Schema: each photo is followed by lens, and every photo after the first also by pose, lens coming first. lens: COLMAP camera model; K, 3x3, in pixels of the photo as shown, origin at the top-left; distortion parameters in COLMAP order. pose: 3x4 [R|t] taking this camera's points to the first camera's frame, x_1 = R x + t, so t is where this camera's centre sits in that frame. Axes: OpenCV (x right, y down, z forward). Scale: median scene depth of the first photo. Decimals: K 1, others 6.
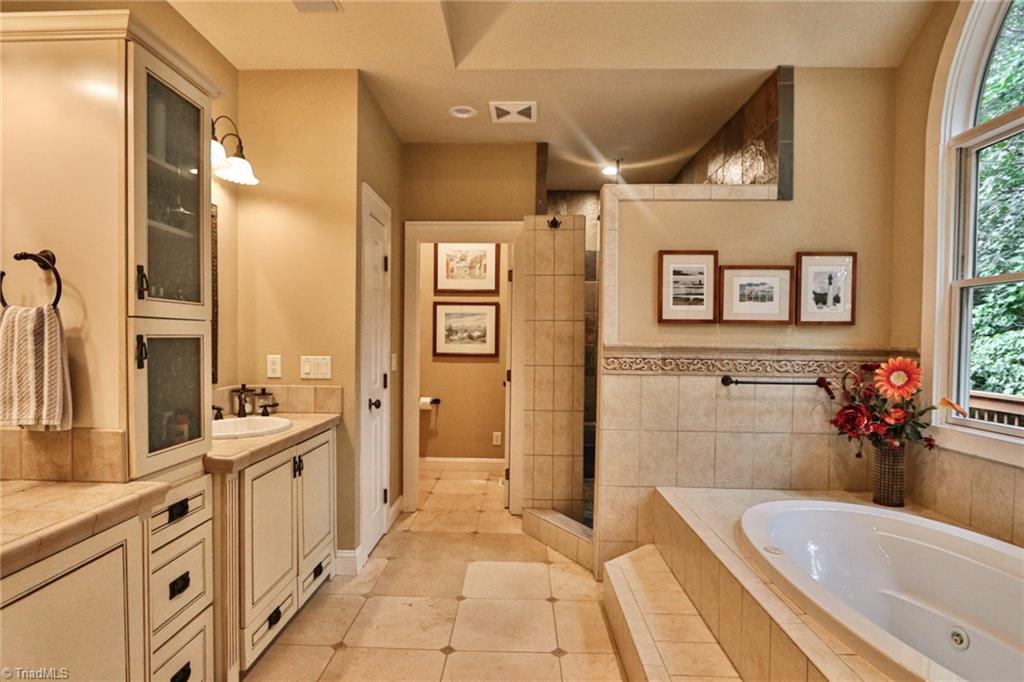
lens RADIAL K [[532.8, 0, 510.0], [0, 532.8, 352.4], [0, 0, 1]] dist [-0.017731, 0.000833]
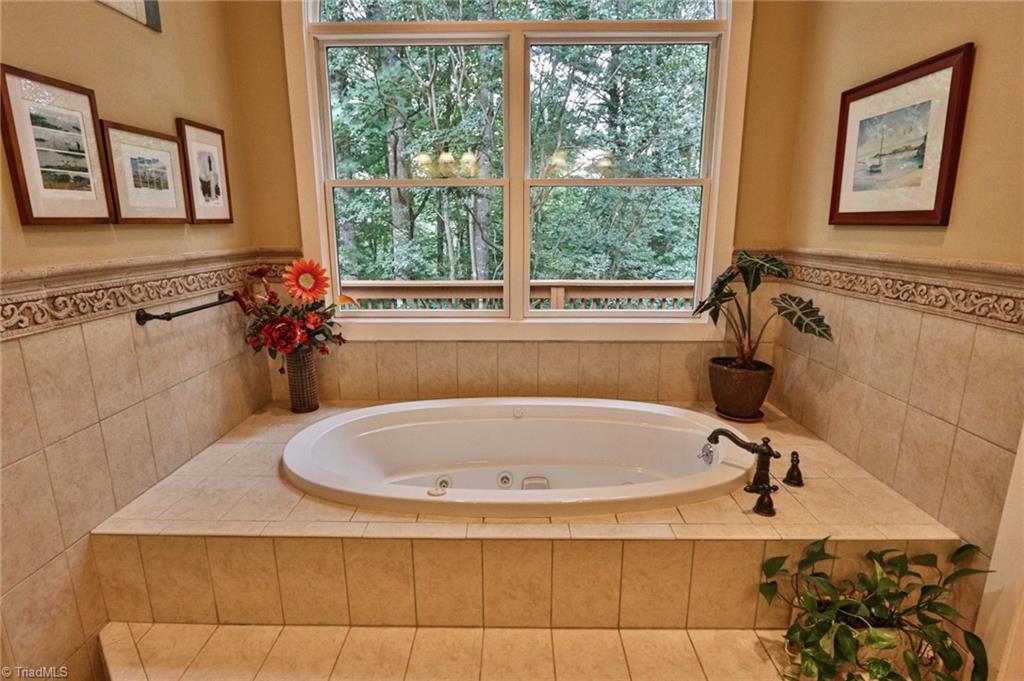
lens RADIAL K [[532.8, 0, 510.0], [0, 532.8, 351.9], [0, 0, 1]] dist [-0.017731, 0.000833]
pose [[0.000791, -0.246762, 0.969076, -0.208926], [0.028147, 0.968698, 0.246643, -0.048912], [-0.999603, 0.027081, 0.007712, 0.563909]]
